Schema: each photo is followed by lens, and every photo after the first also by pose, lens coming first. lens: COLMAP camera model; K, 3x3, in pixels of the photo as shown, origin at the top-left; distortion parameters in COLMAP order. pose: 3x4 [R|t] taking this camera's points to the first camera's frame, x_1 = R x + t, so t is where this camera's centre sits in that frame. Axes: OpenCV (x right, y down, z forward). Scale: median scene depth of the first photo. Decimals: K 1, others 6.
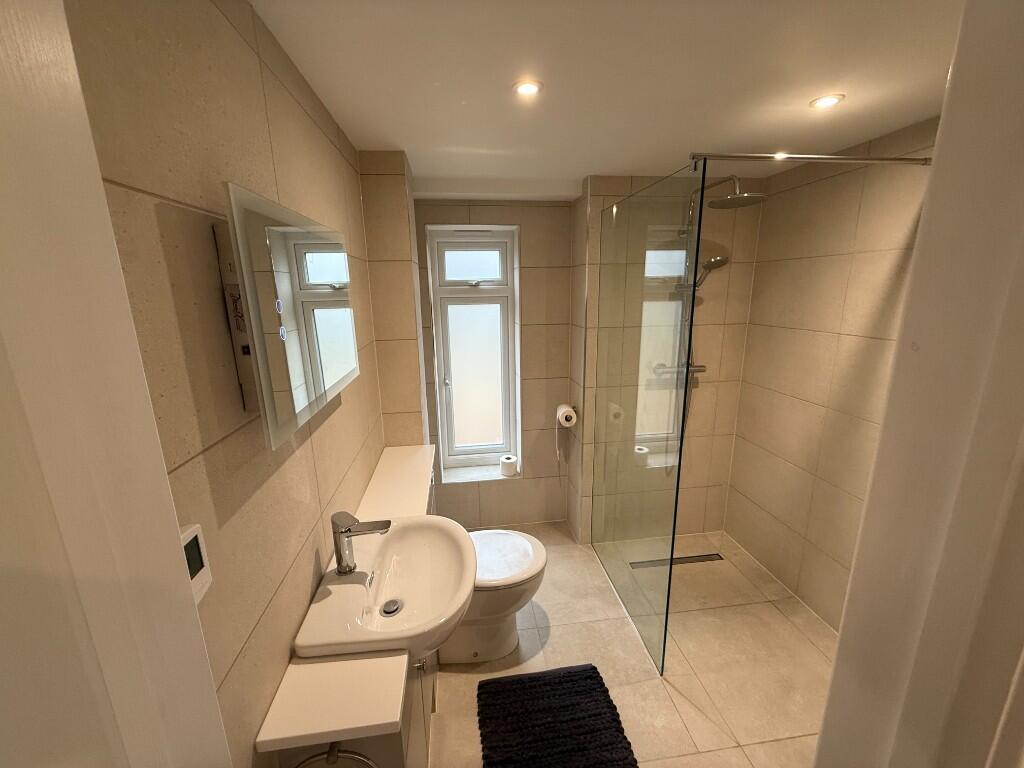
lens RADIAL K [[407.2, 0, 508.9], [0, 407.2, 382.7], [0, 0, 1]] dist [-0.000718, -0.000011]
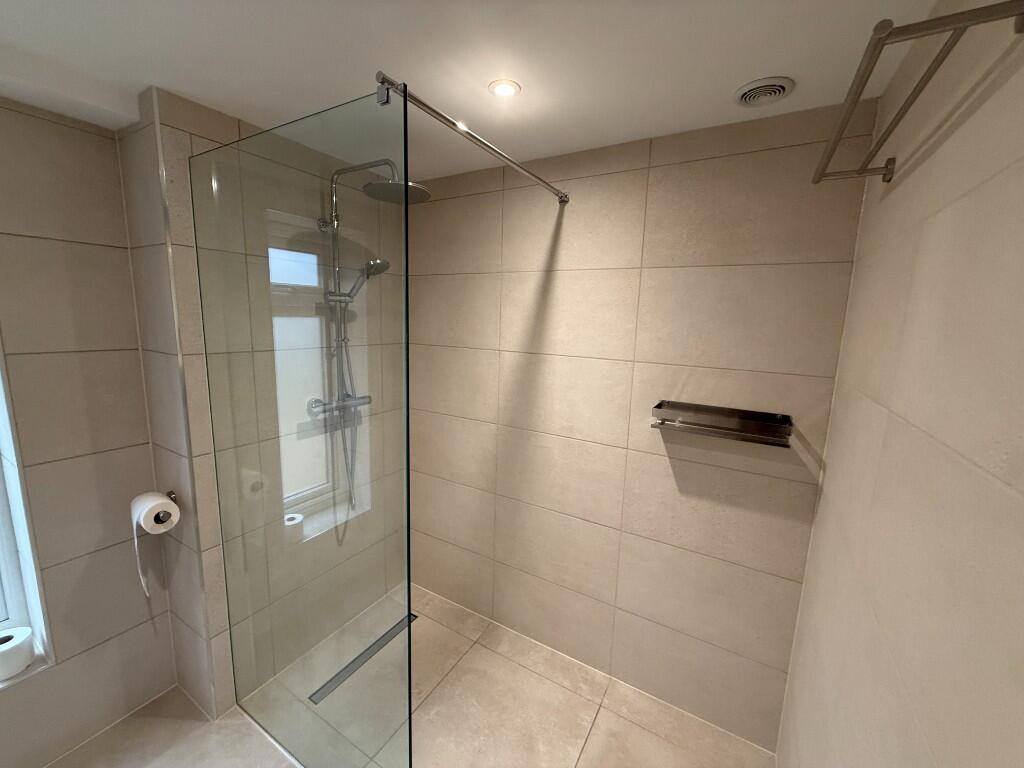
lens RADIAL K [[405.7, 0, 511.8], [0, 405.7, 382.5], [0, 0, 1]] dist [-0.001362, -0.000404]
pose [[0.616602, -0.086504, 0.782508, 0.024408], [0.139604, 0.990207, -0.000542, -0.027209], [-0.774799, 0.109576, 0.622640, 0.265363]]
